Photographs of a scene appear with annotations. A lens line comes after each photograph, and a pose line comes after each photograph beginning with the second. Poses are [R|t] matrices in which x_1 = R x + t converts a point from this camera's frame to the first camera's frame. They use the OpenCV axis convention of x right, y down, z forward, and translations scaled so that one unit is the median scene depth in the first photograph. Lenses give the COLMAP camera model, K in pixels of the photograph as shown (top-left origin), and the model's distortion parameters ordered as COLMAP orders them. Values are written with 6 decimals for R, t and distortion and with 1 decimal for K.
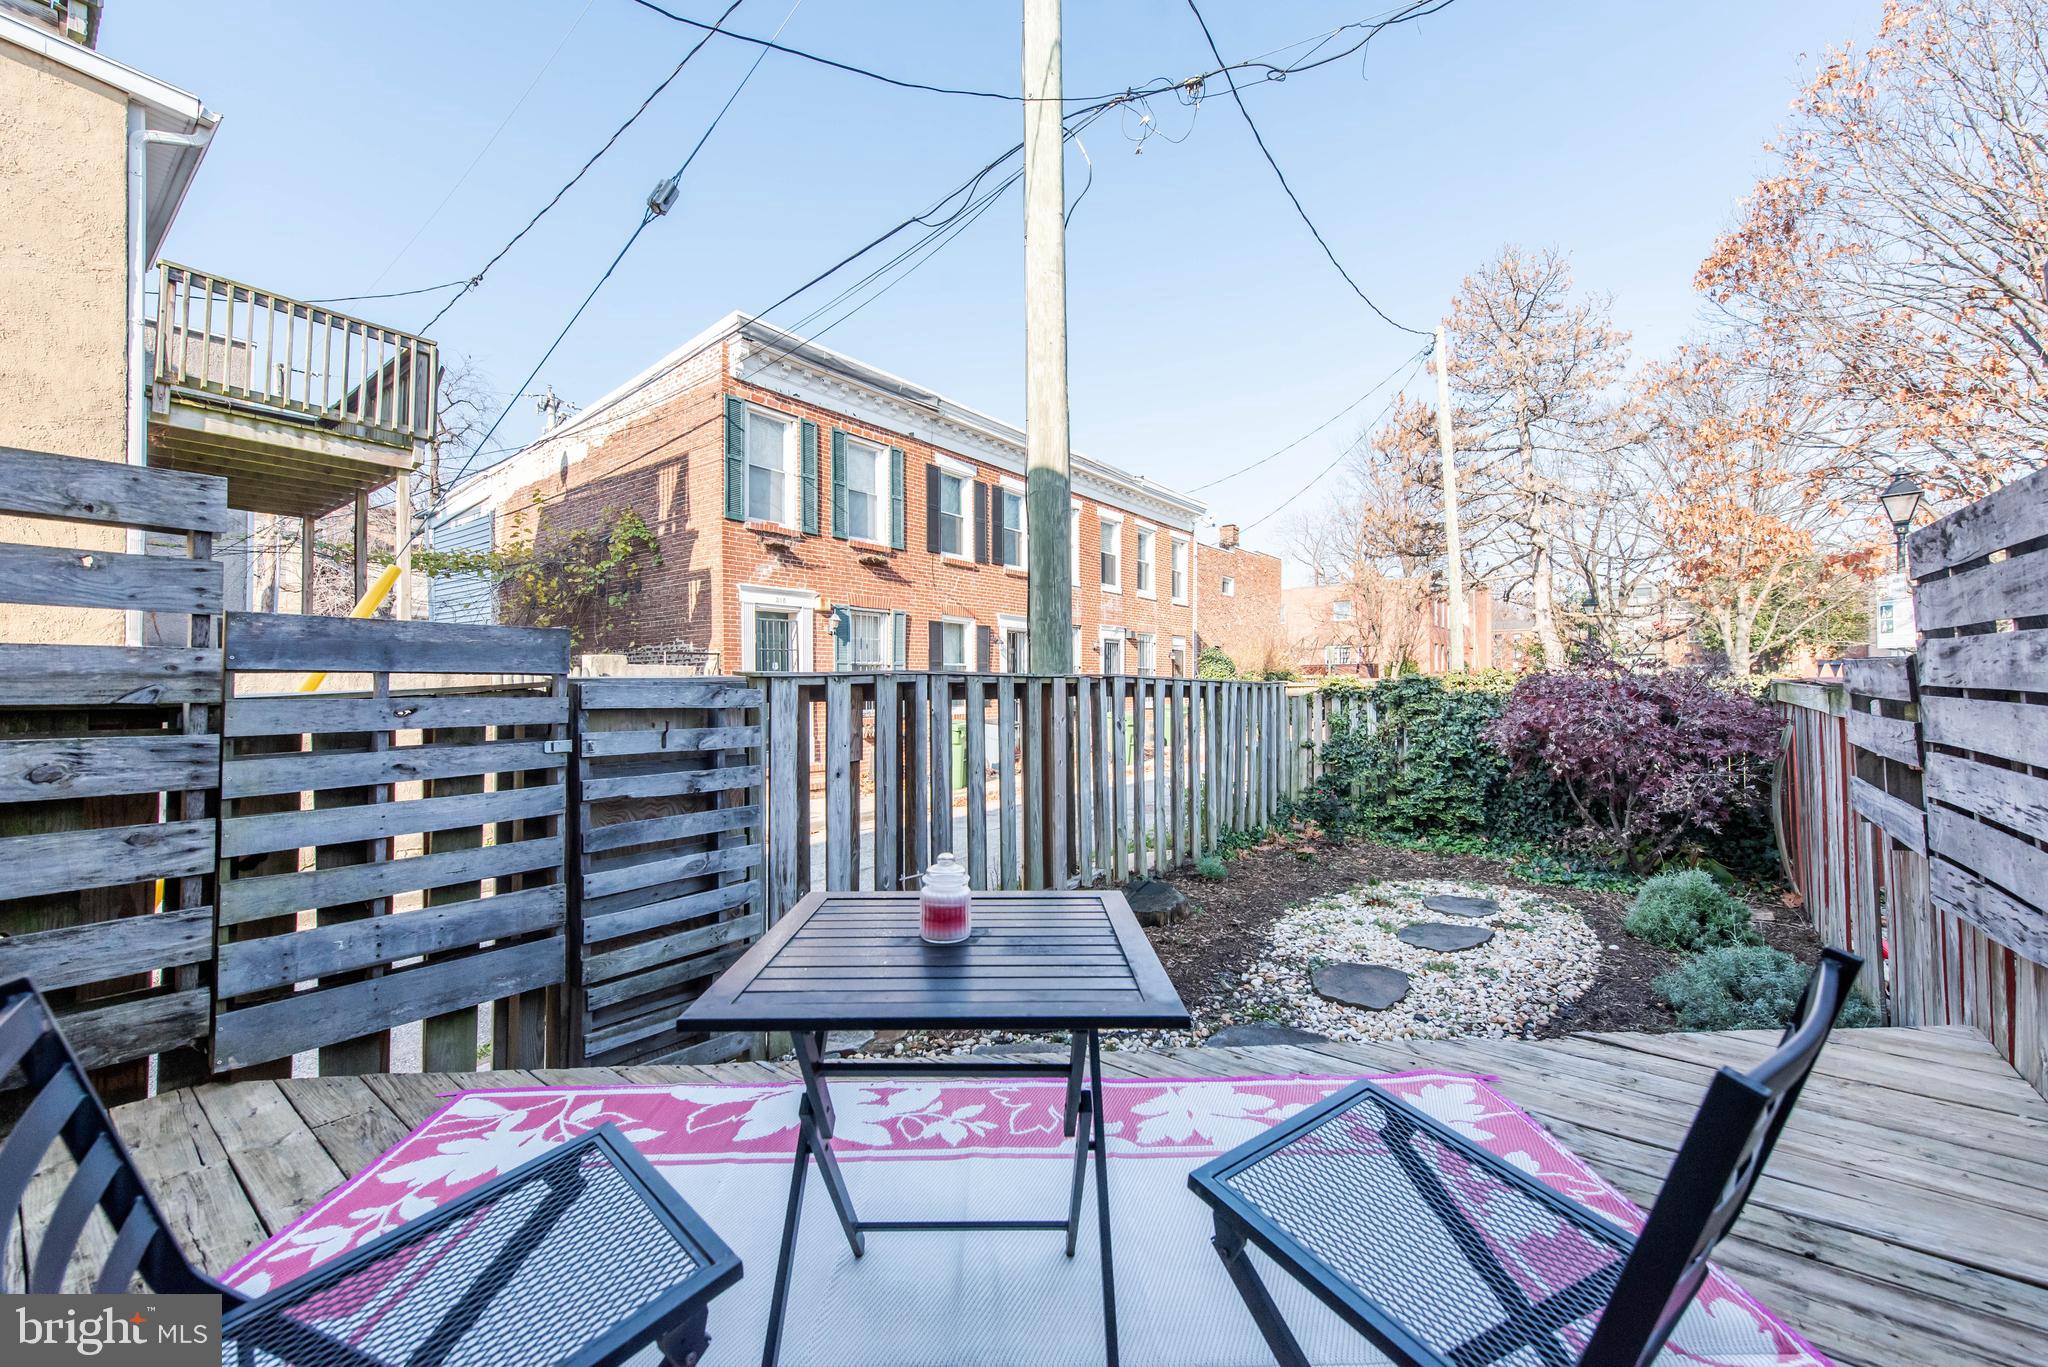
lens RADIAL K [[802.3, 0, 1029.3], [0, 802.3, 684.5], [0, 0, 1]] dist [0.017101, -0.005137]
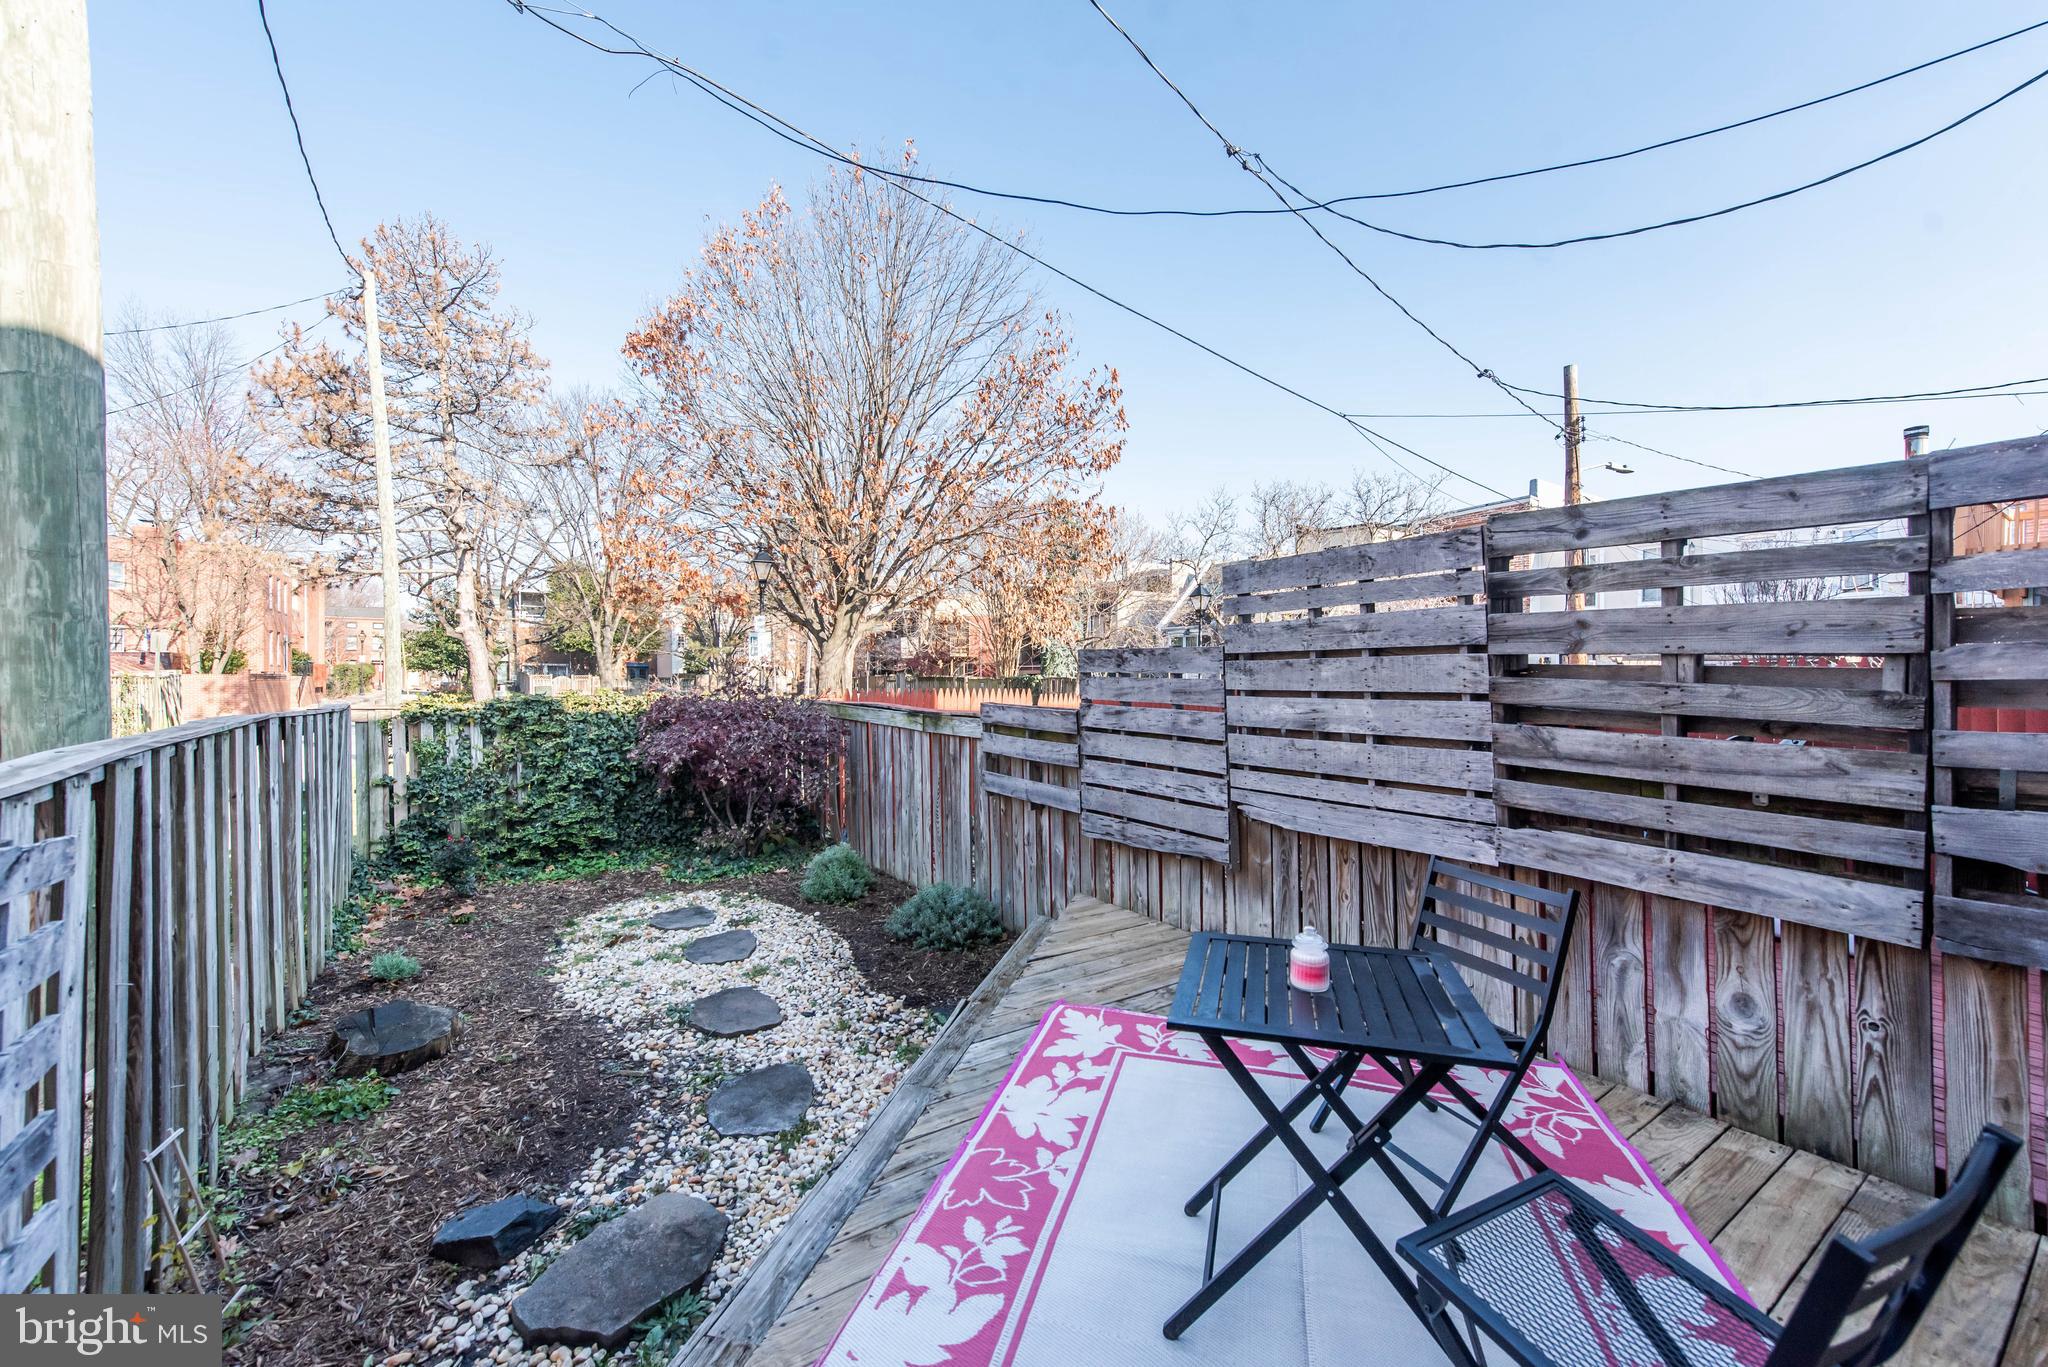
lens RADIAL K [[802.3, 0, 1029.3], [0, 802.3, 684.5], [0, 0, 1]] dist [0.017101, -0.005137]
pose [[0.302983, -0.001278, 0.952995, -0.252783], [-0.007162, 0.999968, 0.003618, -0.033436], [-0.952969, -0.007921, 0.302964, 0.166757]]
